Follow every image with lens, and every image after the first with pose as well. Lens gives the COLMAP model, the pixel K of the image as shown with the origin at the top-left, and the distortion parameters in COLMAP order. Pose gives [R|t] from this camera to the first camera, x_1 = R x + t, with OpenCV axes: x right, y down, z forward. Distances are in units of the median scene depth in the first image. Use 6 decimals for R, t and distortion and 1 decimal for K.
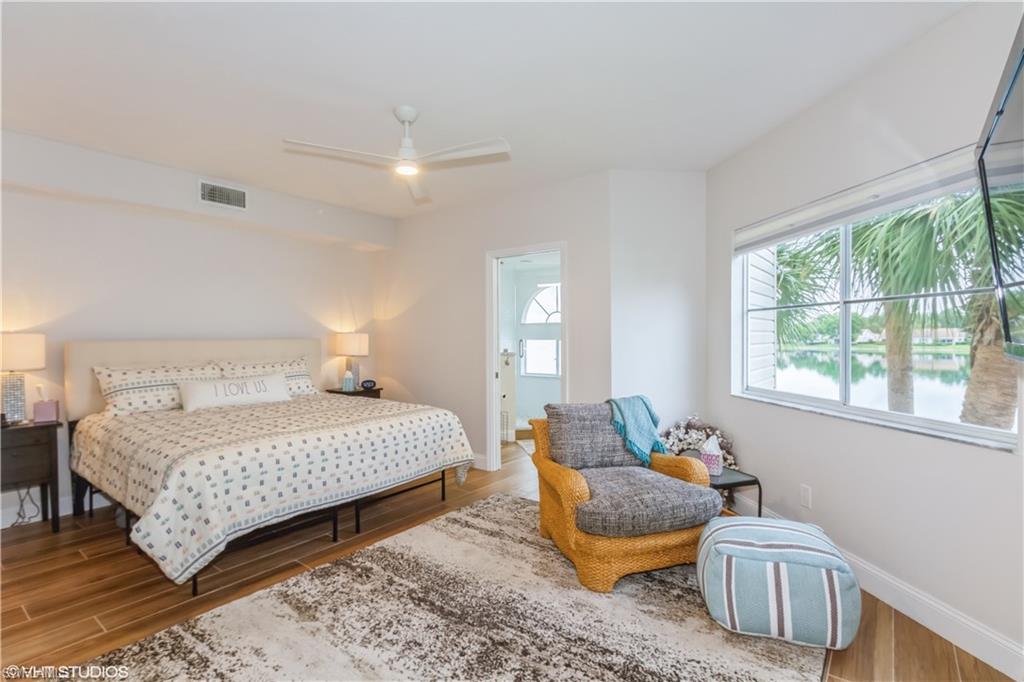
lens RADIAL K [[471.9, 0, 513.7], [0, 471.9, 336.4], [0, 0, 1]] dist [-0.000075, 0.001604]
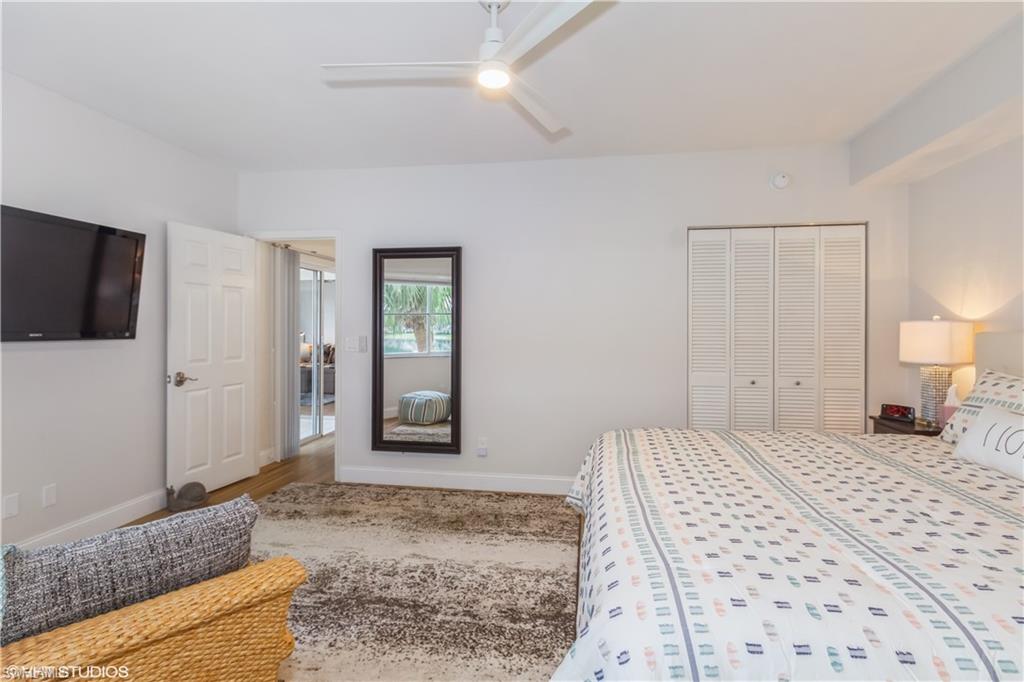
lens RADIAL K [[471.9, 0, 517.1], [0, 471.9, 335.1], [0, 0, 1]] dist [-0.000075, 0.001604]
pose [[-0.869693, 0.009397, -0.493503, 0.092236], [-0.003716, 0.999666, 0.025583, -0.012646], [0.493578, 0.024083, -0.869368, 1.947008]]
